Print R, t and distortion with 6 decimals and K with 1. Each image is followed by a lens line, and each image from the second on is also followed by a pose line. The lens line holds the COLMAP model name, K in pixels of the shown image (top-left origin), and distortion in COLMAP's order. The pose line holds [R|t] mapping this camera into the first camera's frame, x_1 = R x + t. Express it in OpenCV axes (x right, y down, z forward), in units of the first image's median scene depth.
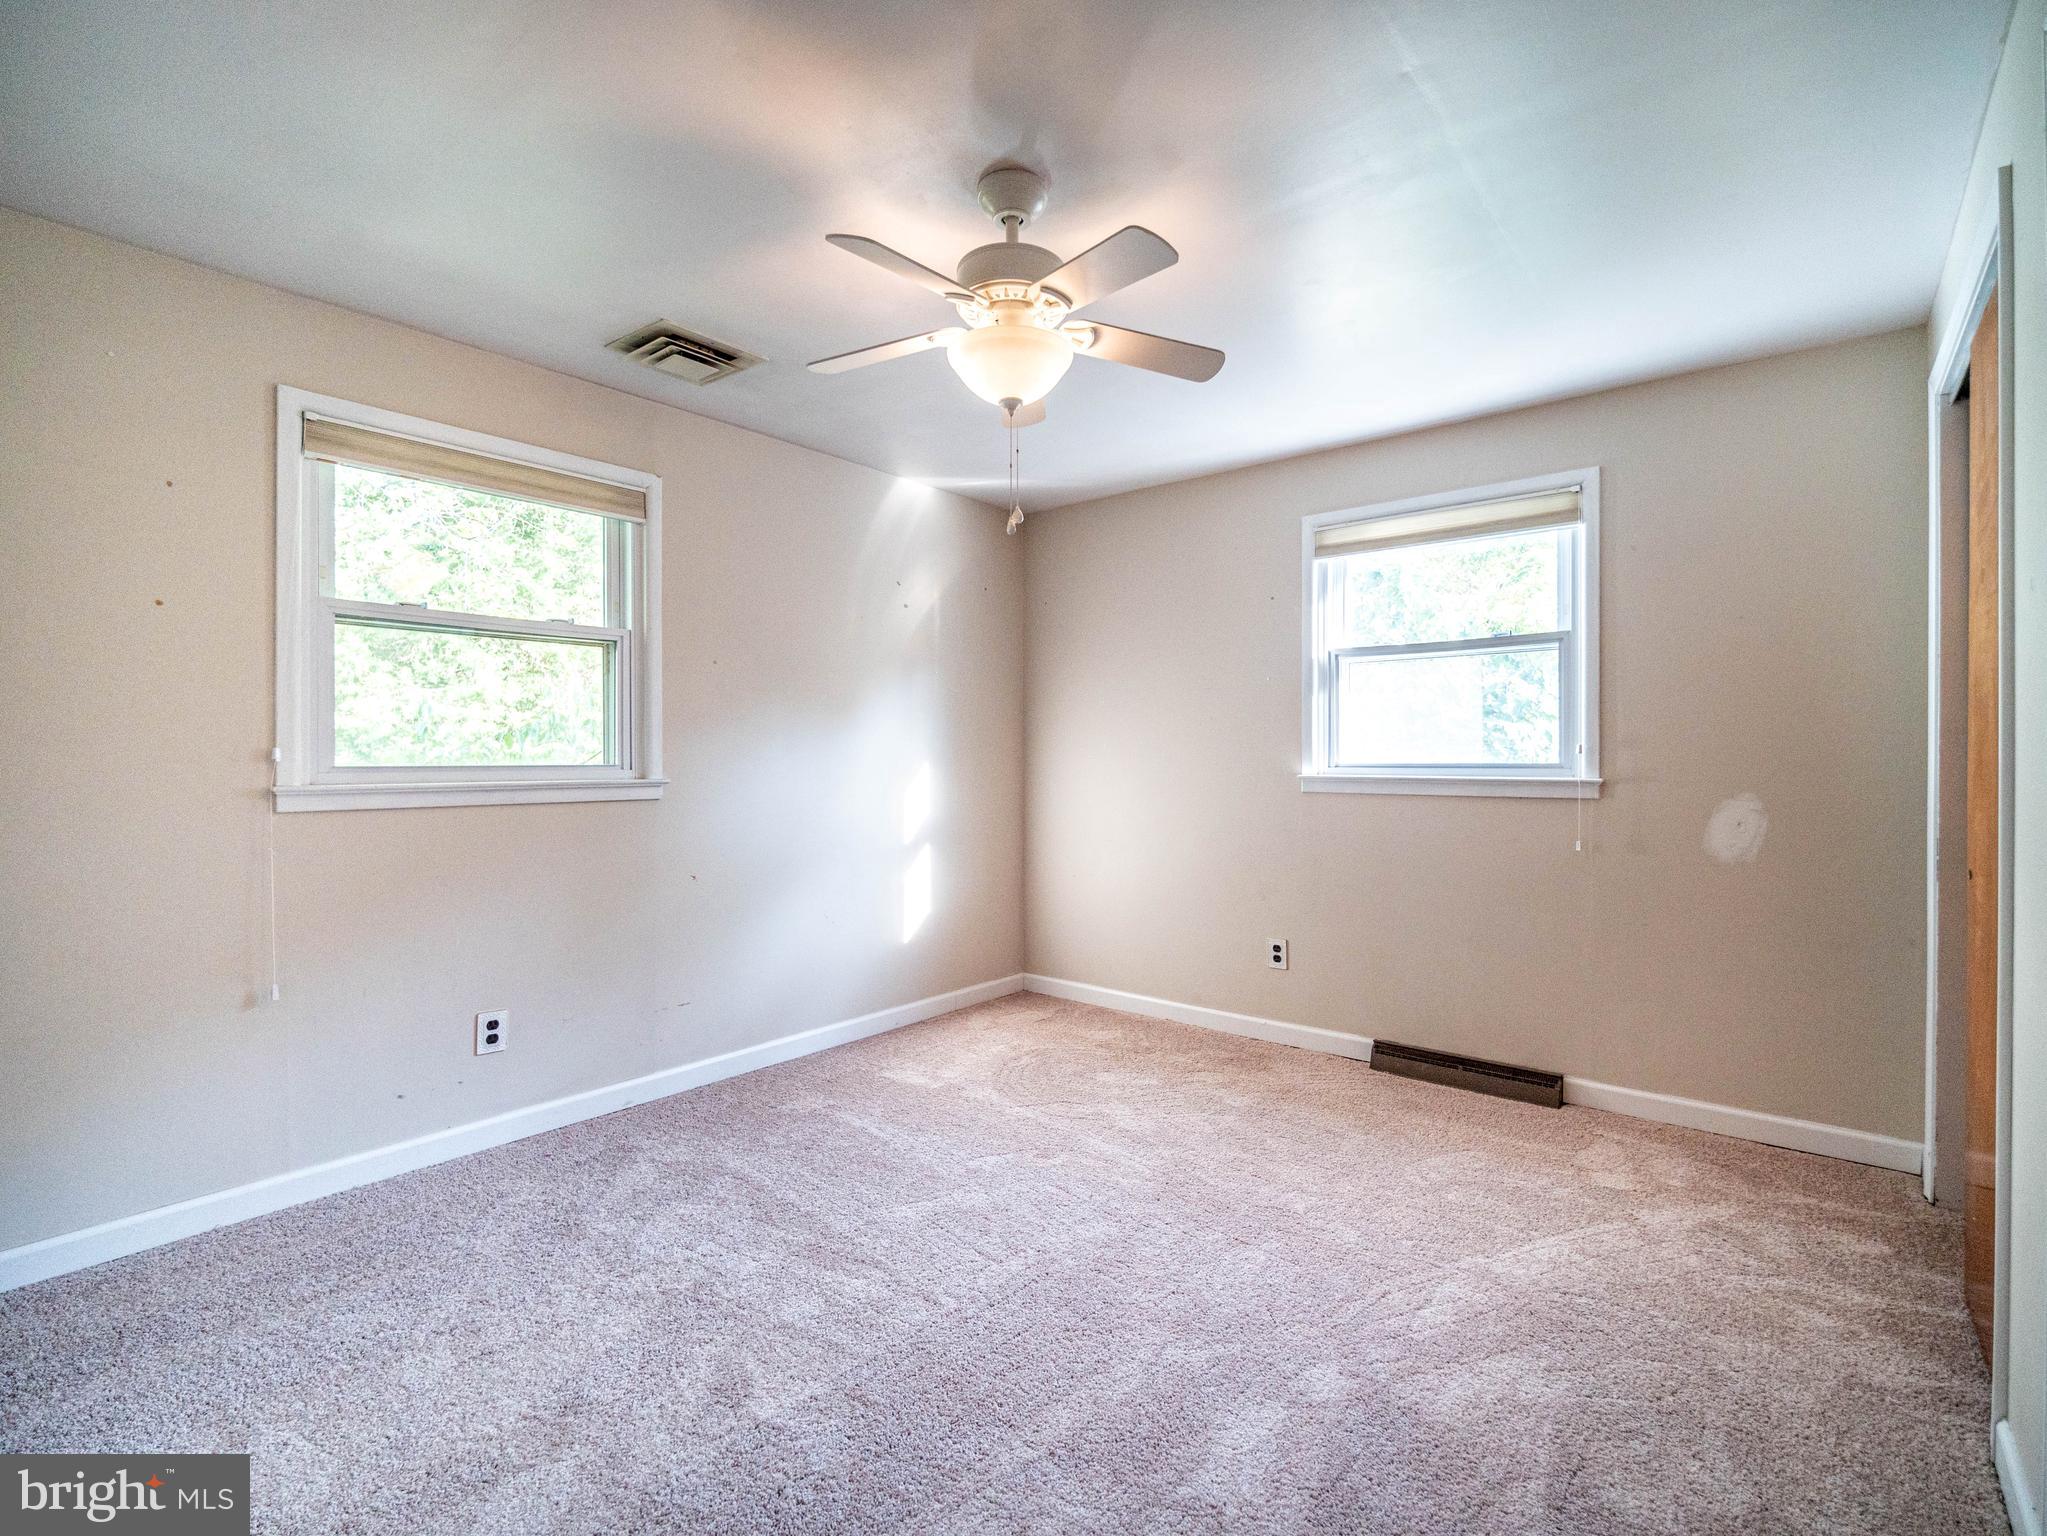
lens RADIAL K [[943.9, 0, 1026.7], [0, 943.9, 756.8], [0, 0, 1]] dist [-0.010242, -0.001143]
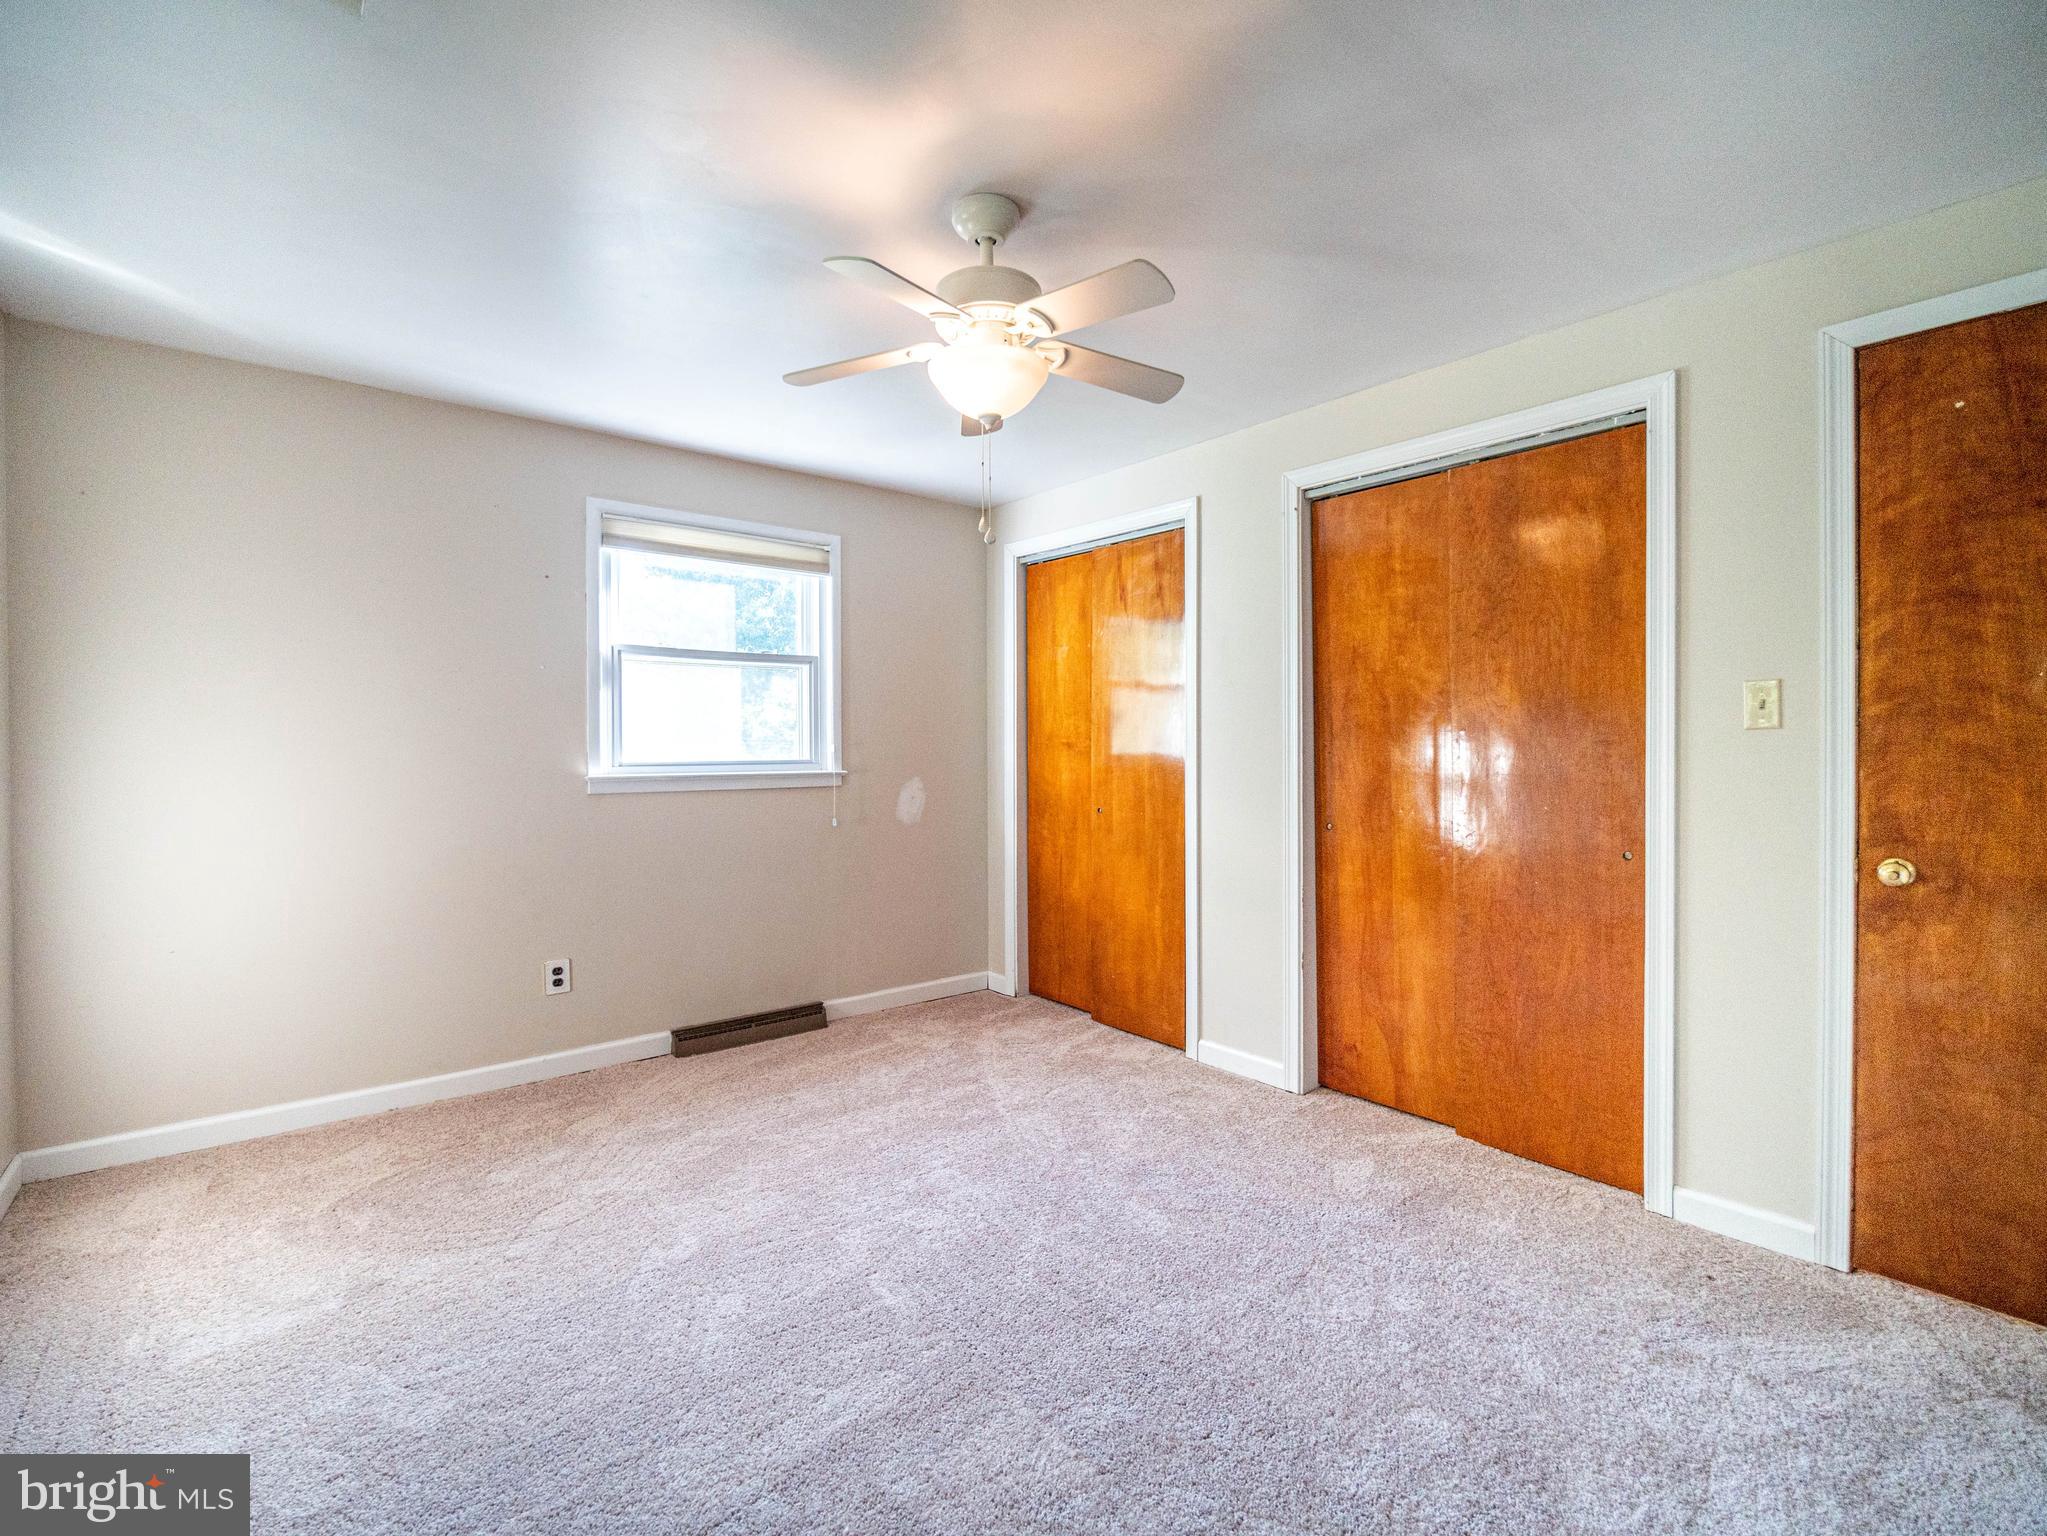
lens RADIAL K [[943.9, 0, 1026.7], [0, 943.9, 756.8], [0, 0, 1]] dist [-0.010242, -0.001143]
pose [[0.178697, -0.007004, 0.983879, -0.581604], [0.005374, 0.999967, 0.006142, -0.003070], [-0.983890, 0.004189, 0.178728, 0.441182]]
